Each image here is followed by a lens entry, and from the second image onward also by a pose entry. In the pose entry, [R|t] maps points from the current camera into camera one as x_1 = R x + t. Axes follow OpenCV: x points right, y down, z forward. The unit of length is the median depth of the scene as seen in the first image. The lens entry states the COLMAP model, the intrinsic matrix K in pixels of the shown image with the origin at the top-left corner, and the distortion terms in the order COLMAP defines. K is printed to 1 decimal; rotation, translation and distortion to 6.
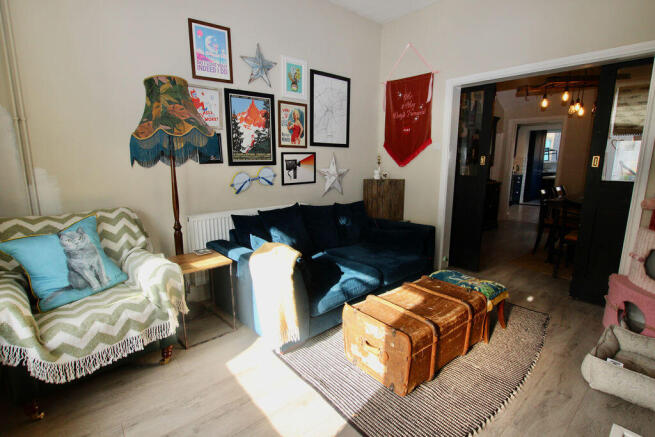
lens RADIAL K [[305.5, 0, 327.5], [0, 305.5, 218.5], [0, 0, 1]] dist [-0.003754, 0.000602]
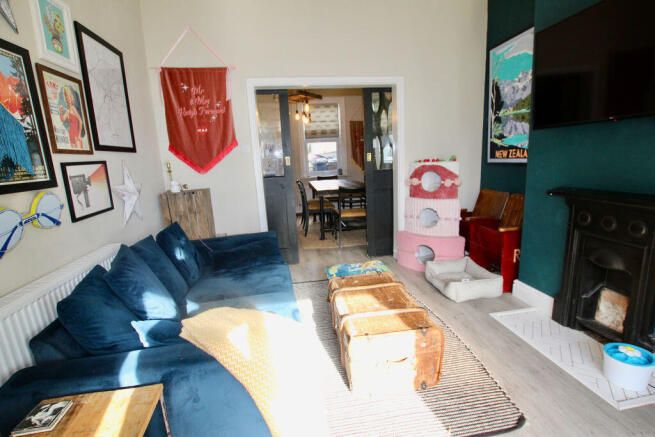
lens RADIAL K [[305.5, 0, 327.5], [0, 305.5, 218.5], [0, 0, 1]] dist [-0.003754, 0.000602]
pose [[0.555782, -0.197484, 0.807532, -0.333842], [0.211050, 0.973069, 0.092711, -0.069237], [-0.804093, 0.118902, 0.582492, 0.310523]]
